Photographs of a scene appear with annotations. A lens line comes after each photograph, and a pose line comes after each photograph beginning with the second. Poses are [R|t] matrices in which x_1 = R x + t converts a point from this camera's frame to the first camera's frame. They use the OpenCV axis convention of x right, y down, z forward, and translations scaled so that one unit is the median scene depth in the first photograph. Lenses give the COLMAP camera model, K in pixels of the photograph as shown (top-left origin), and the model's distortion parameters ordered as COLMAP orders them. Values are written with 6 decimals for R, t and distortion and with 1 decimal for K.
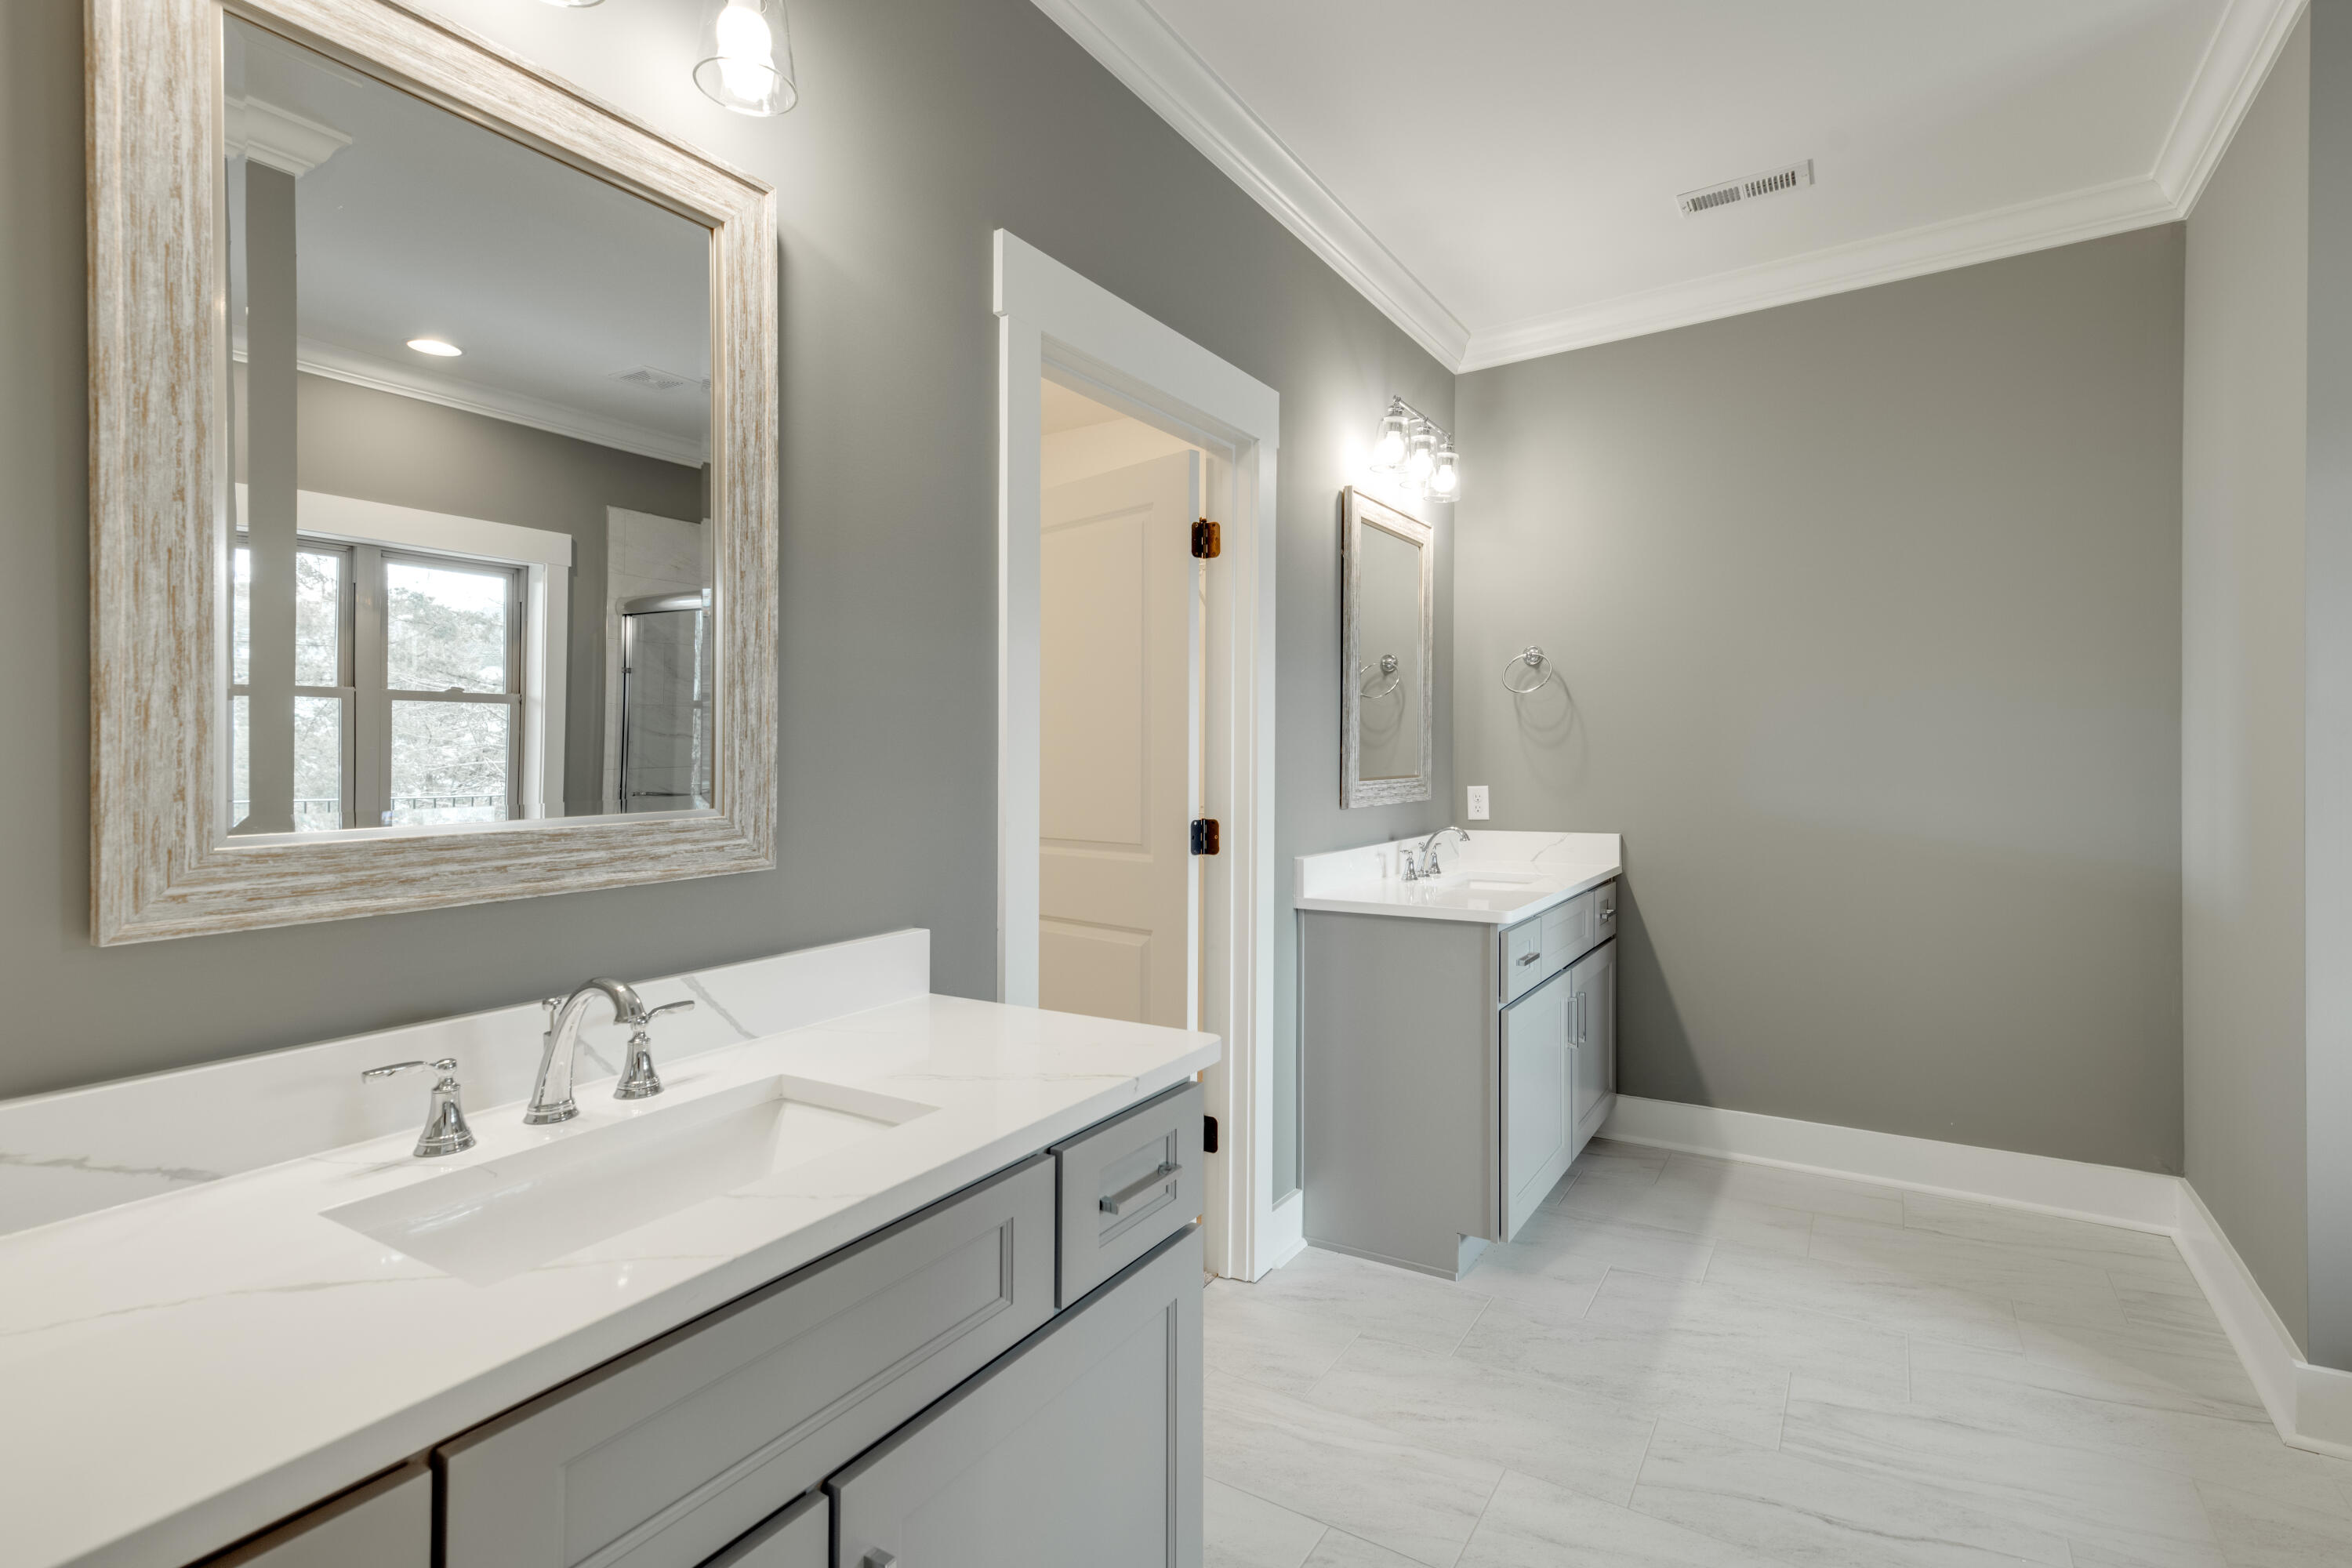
lens RADIAL K [[1117.2, 0, 1193.1], [0, 1117.2, 756.7], [0, 0, 1]] dist [0.020706, -0.000121]
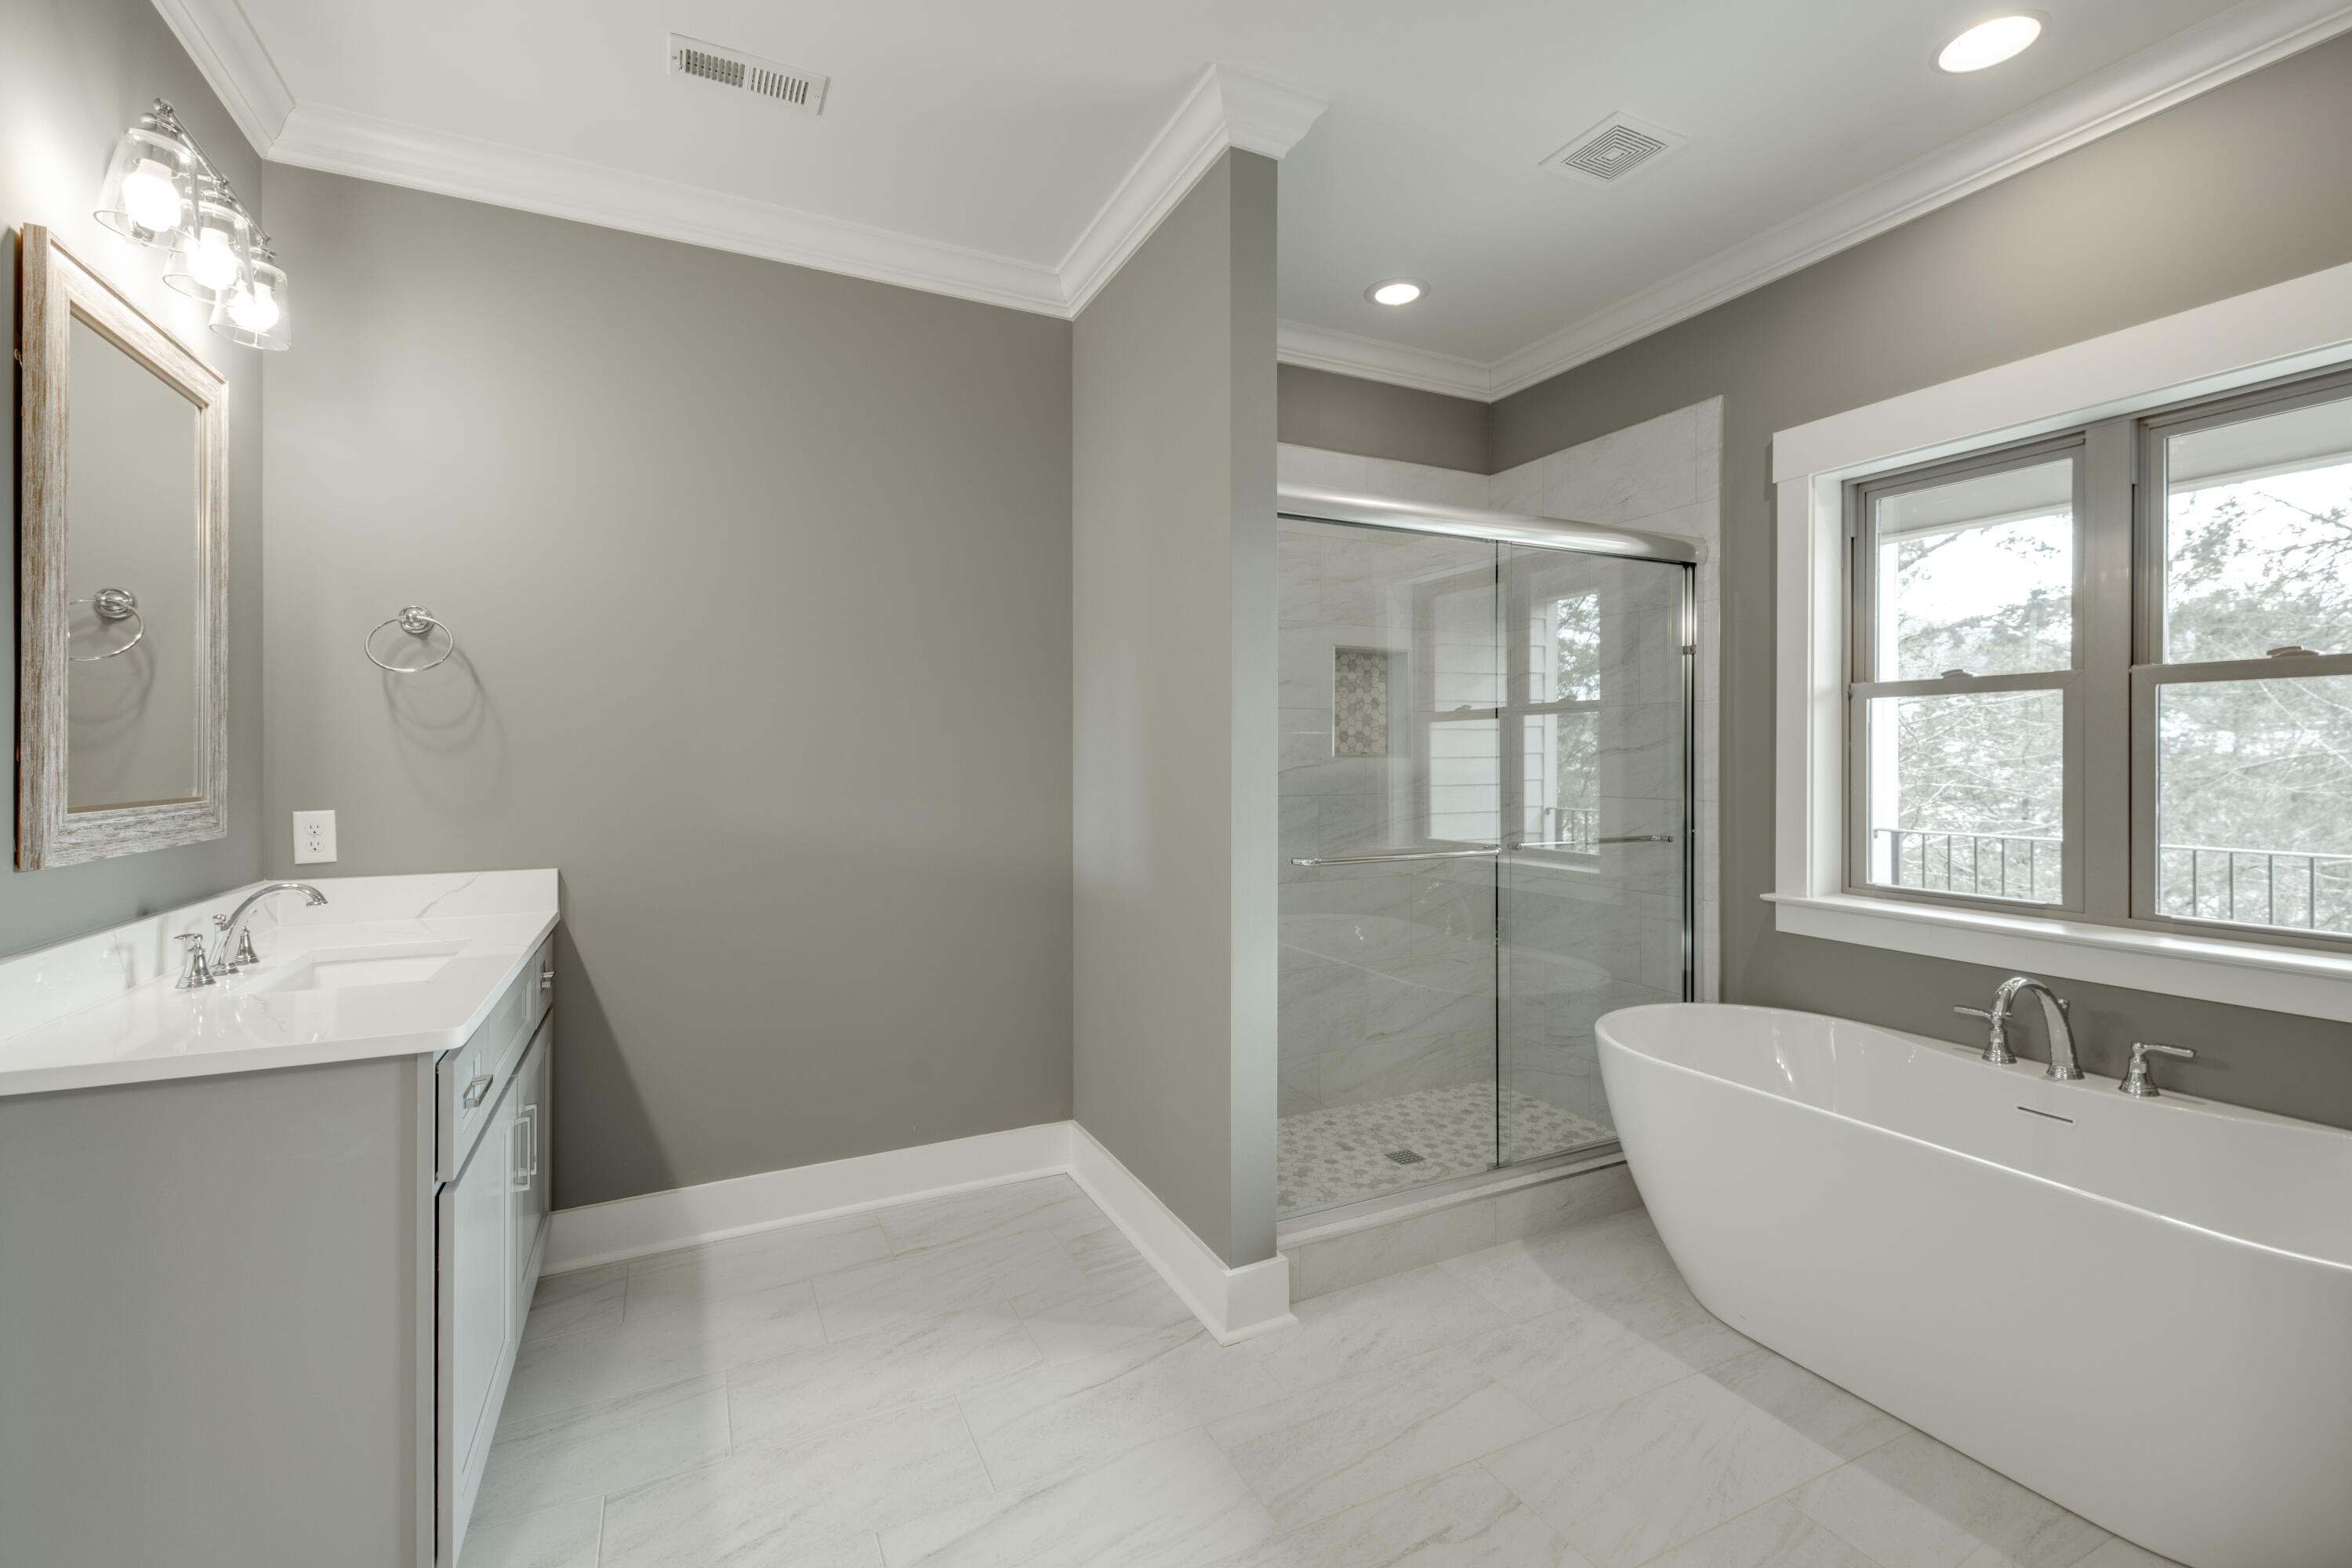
lens RADIAL K [[1021.1, 0, 1190.2], [0, 1021.1, 777.1], [0, 0, 1]] dist [0.029012, -0.013957]
pose [[0.530361, -0.004418, 0.847761, 0.017990], [-0.005192, 0.999951, 0.008459, -0.001457], [-0.847756, -0.008888, 0.530312, 0.299230]]
